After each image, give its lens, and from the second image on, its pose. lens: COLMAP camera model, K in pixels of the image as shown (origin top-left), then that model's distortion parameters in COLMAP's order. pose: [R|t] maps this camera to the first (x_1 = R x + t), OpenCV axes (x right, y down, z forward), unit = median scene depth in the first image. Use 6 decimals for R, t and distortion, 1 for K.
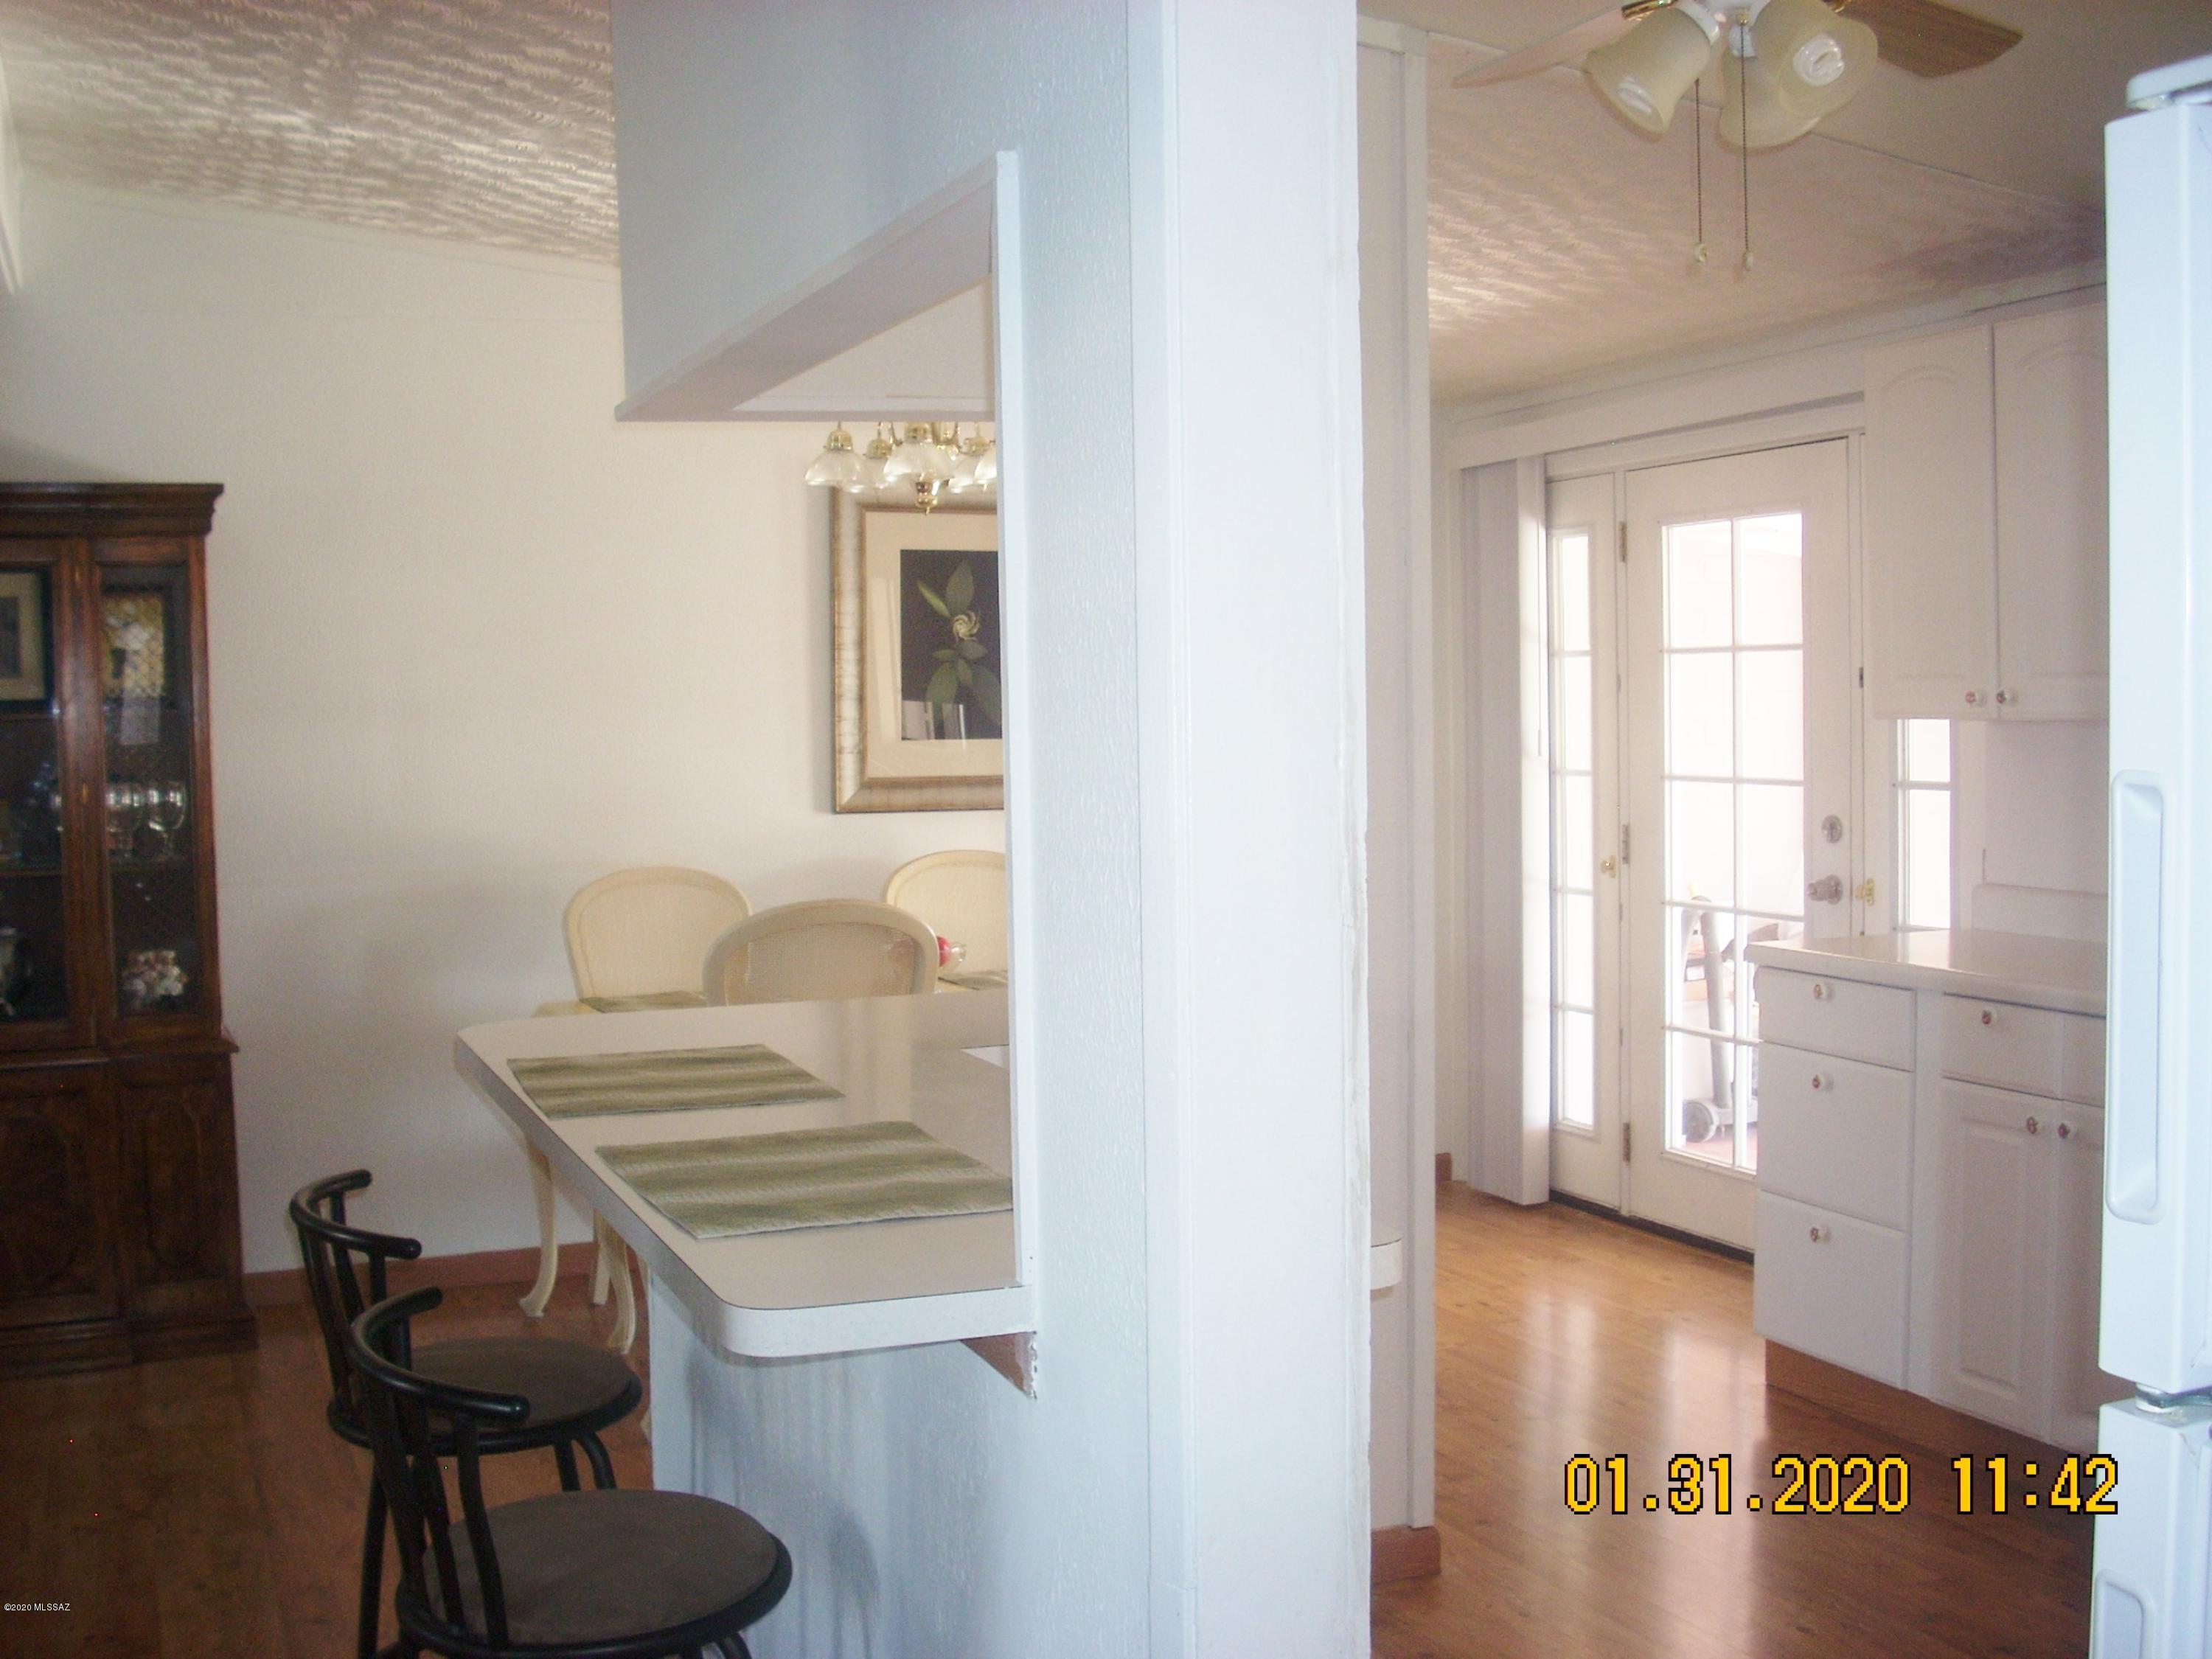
lens RADIAL K [[2360.9, 0, 1106.0], [0, 2360.9, 829.5], [0, 0, 1]] dist [-0.143019, 0.037925]
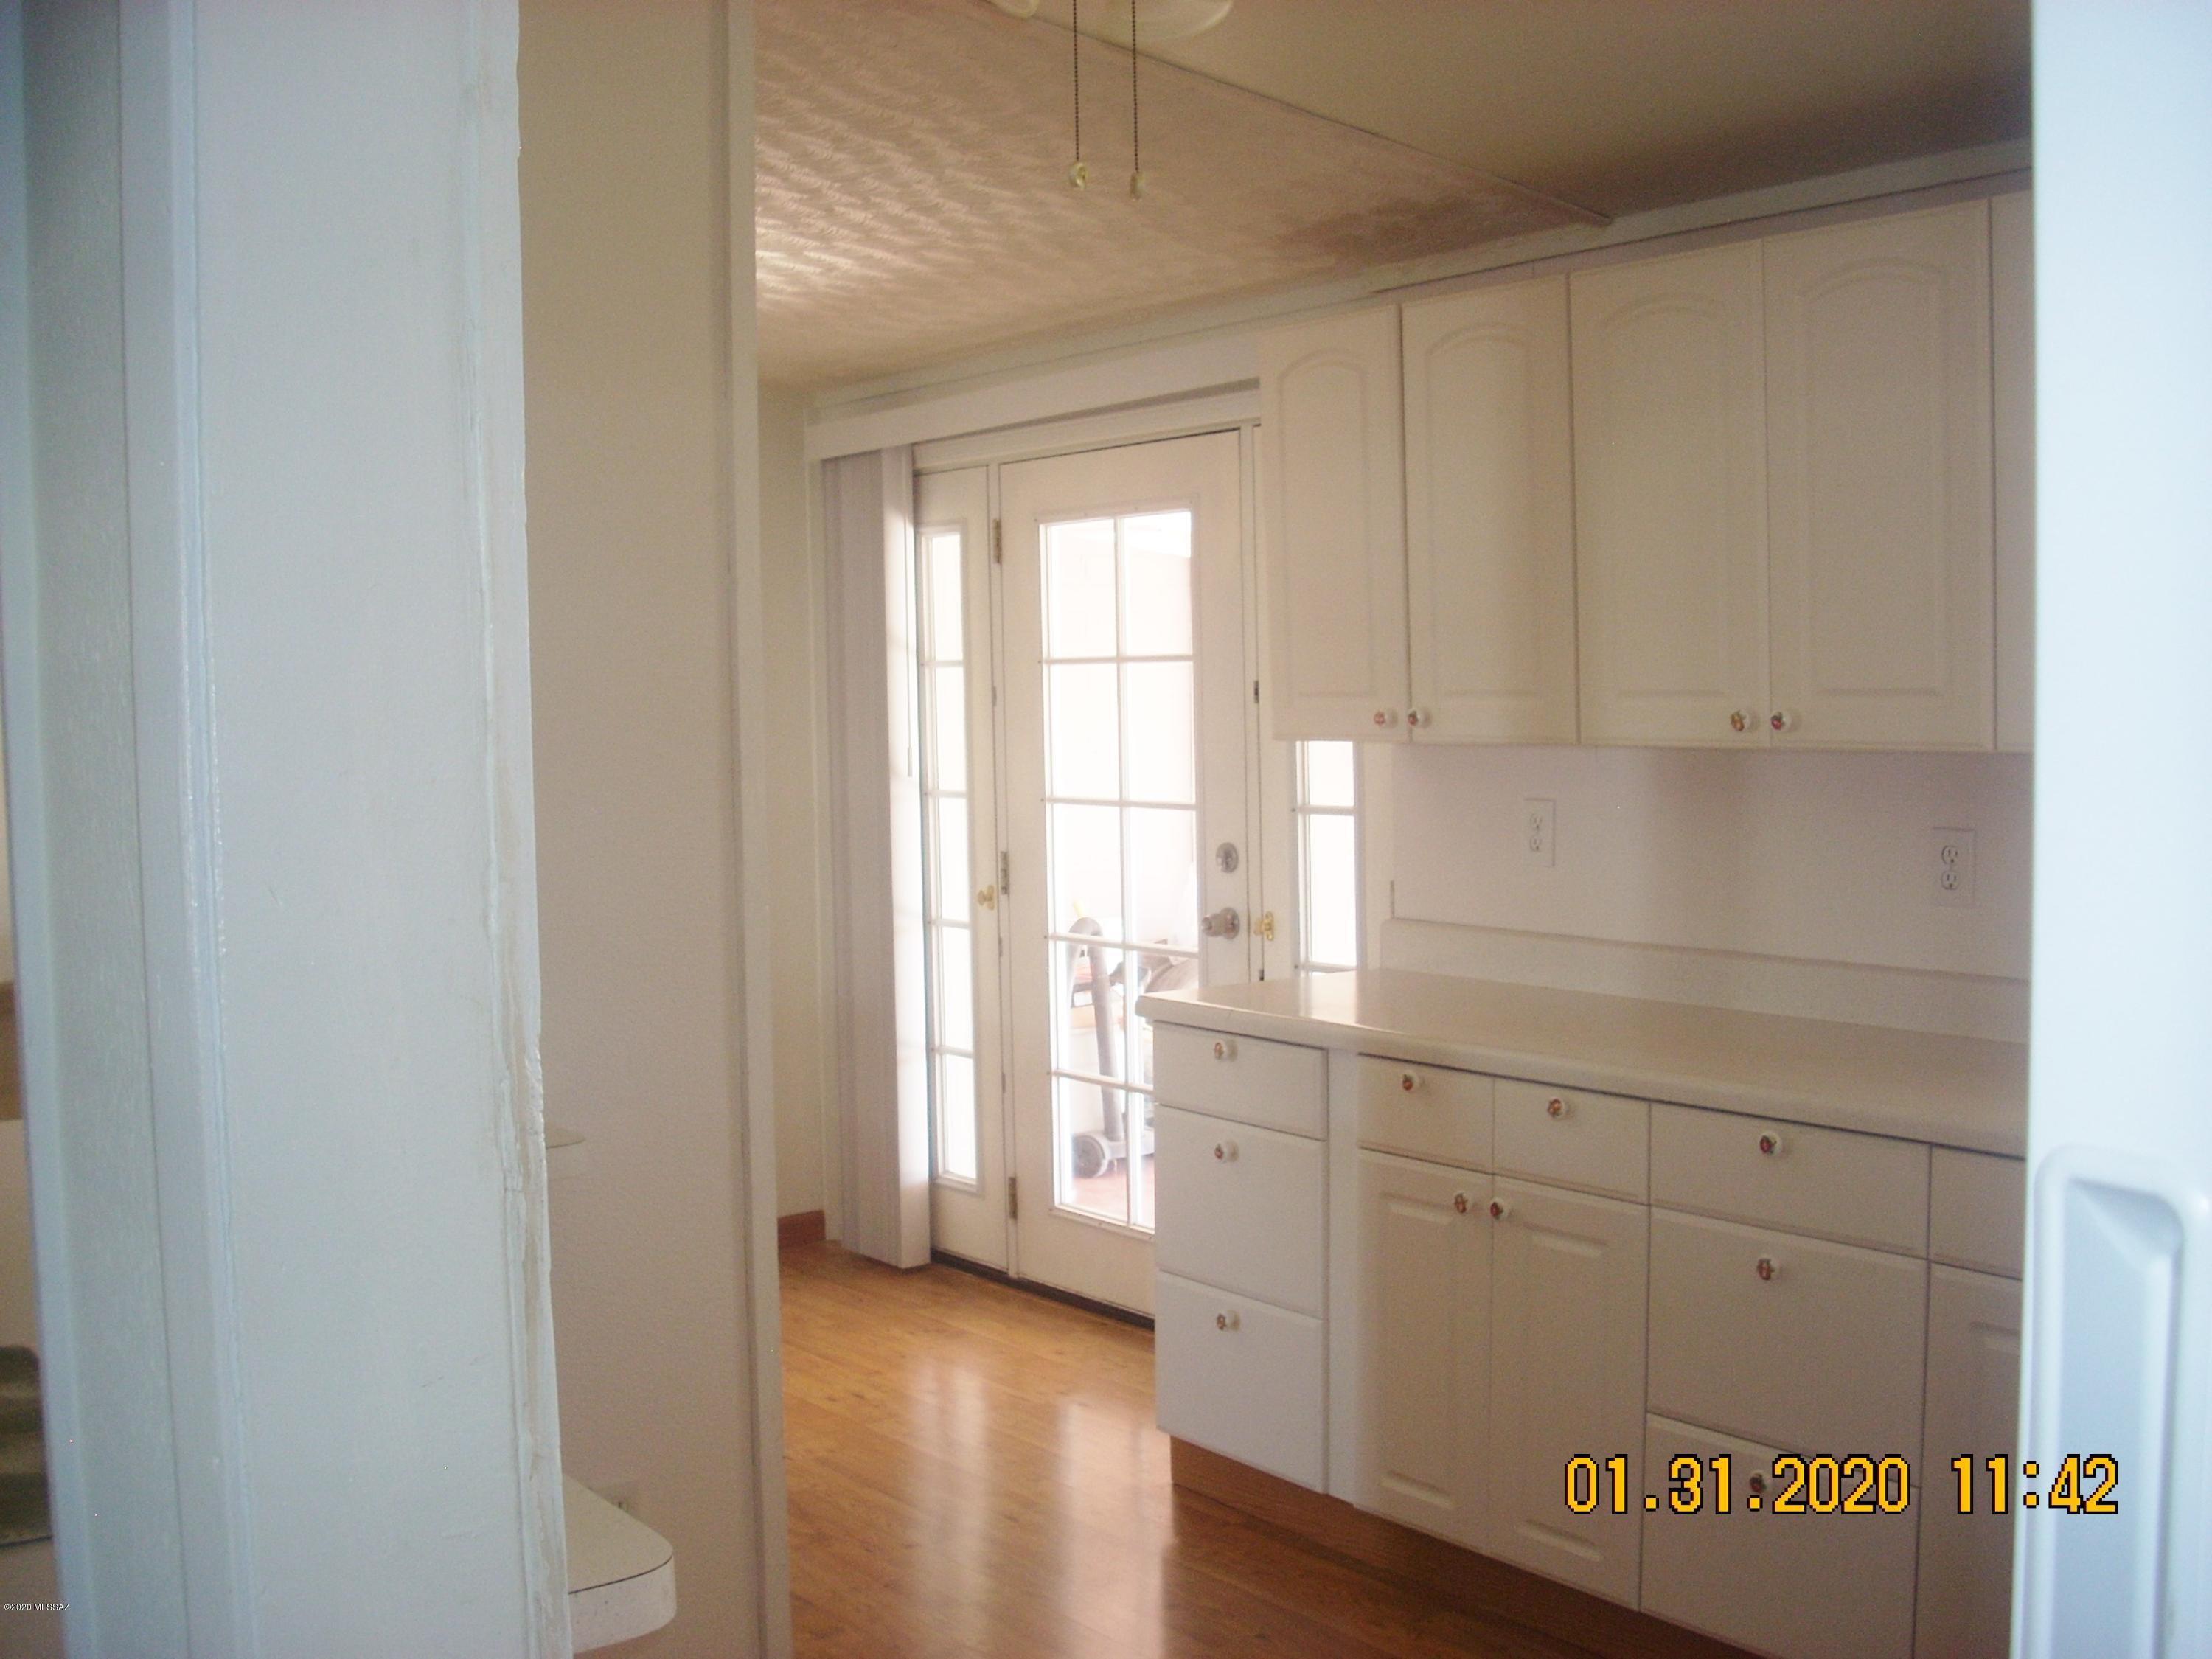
lens RADIAL K [[2360.9, 0, 1106.0], [0, 2360.9, 829.5], [0, 0, 1]] dist [-0.143019, 0.037925]
pose [[0.967001, -0.016748, 0.254220, 0.028392], [0.016132, 0.999860, 0.004509, -0.015133], [-0.254260, -0.000259, 0.967136, 0.108453]]
